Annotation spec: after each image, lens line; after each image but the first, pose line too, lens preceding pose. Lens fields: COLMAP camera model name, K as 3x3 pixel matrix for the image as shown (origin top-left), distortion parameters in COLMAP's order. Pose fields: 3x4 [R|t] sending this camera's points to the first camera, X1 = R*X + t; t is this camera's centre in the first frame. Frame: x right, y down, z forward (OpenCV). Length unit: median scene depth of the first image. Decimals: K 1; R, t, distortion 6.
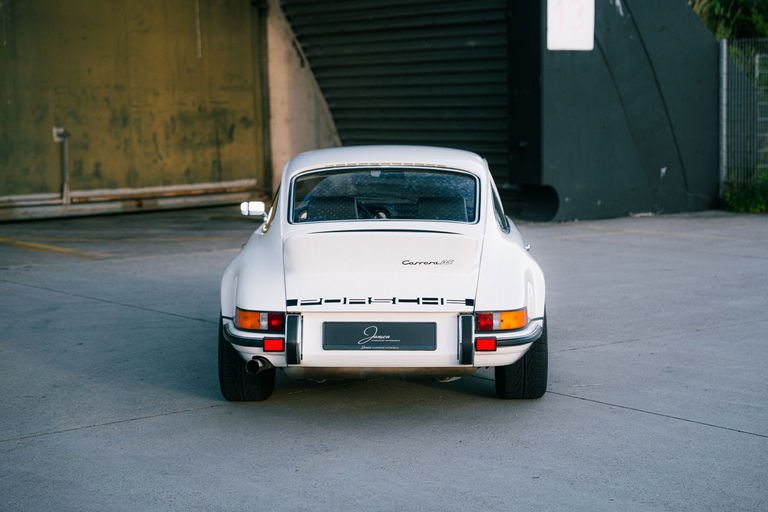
lens RADIAL K [[1523.1, 0, 415.0], [0, 1523.1, 252.0], [0, 0, 1]] dist [0.287909, -0.199453]
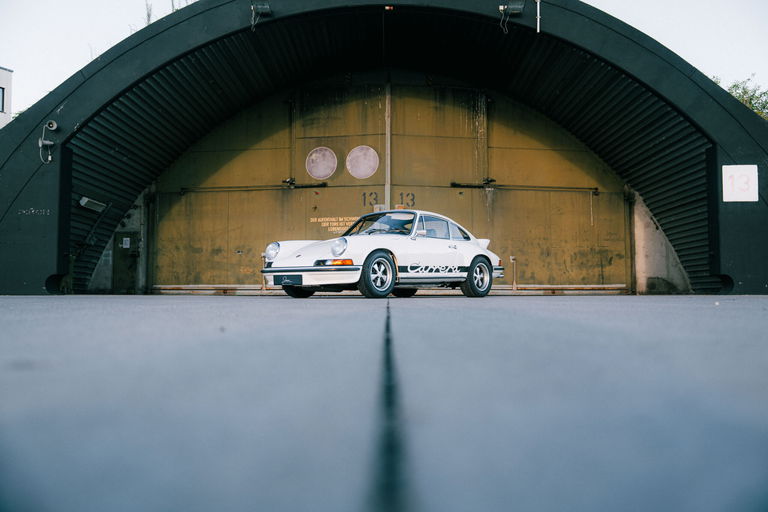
lens RADIAL K [[736.5, 0, 376.6], [0, 736.5, 258.9], [0, 0, 1]] dist [0.003705, 0.007992]
pose [[0.754899, -0.026529, -0.655304, 0.317356], [-0.070727, 0.990061, -0.121557, 0.067079], [0.652016, 0.138111, 0.745520, 0.064484]]
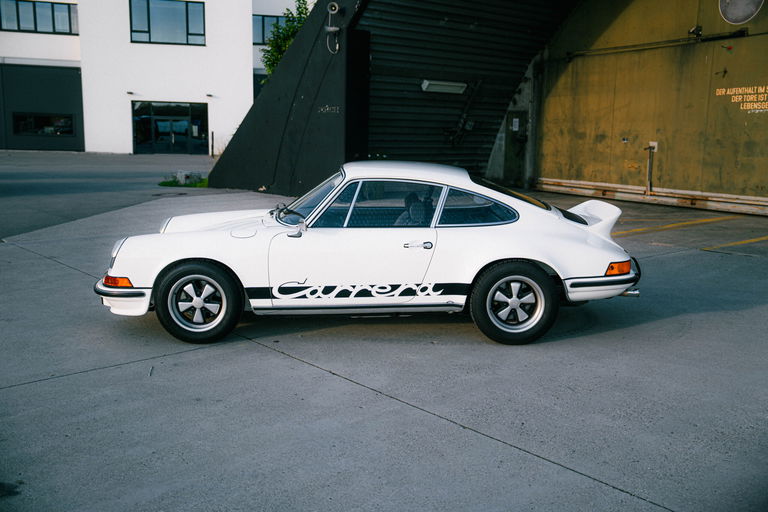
lens RADIAL K [[755.6, 0, 384.0], [0, 755.6, 256.0], [0, 0, 1]] dist [0.056000, 0.006102]
pose [[0.011390, 0.171897, -0.985049, 0.275833], [-0.105807, 0.979790, 0.169756, -0.048598], [0.994321, 0.102292, 0.029347, 0.469691]]
